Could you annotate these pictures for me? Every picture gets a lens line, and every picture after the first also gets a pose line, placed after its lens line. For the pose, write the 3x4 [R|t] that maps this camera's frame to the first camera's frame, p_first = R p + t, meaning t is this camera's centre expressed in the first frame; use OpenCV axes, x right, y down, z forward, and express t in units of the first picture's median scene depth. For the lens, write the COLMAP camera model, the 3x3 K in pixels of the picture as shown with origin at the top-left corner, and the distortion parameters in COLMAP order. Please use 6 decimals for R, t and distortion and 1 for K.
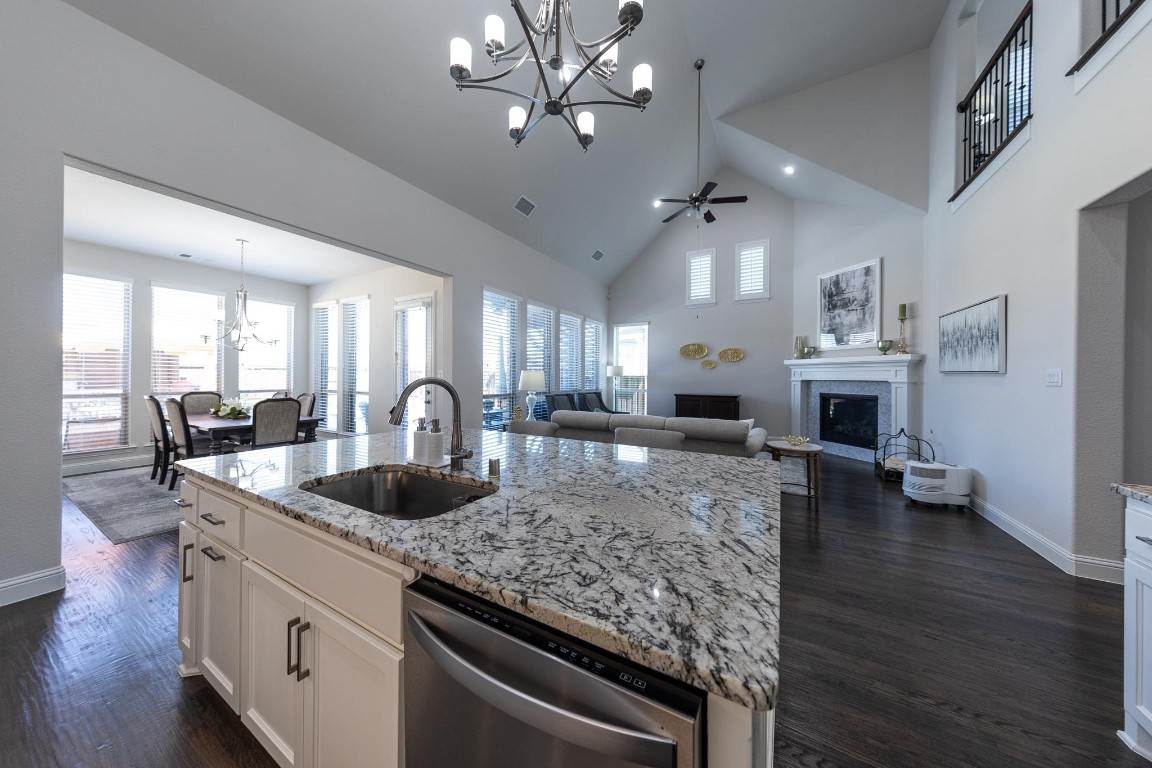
lens RADIAL K [[361.1, 0, 572.7], [0, 361.1, 376.8], [0, 0, 1]] dist [0.006598, -0.000520]
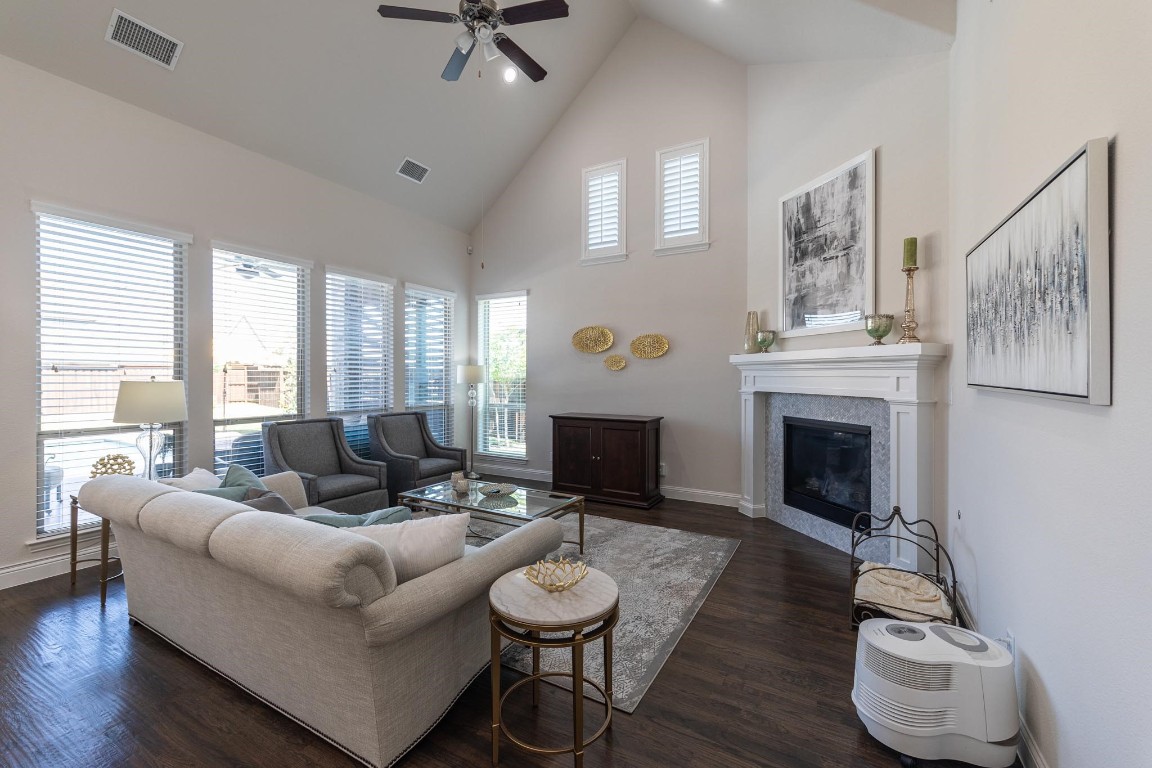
lens RADIAL K [[474.2, 0, 576.7], [0, 474.2, 377.0], [0, 0, 1]] dist [0.009175, -0.000473]
pose [[0.999862, -0.006401, 0.015347, 0.400691], [0.006361, 0.999976, 0.002597, -0.019024], [-0.015363, -0.002499, 0.999879, 0.329837]]
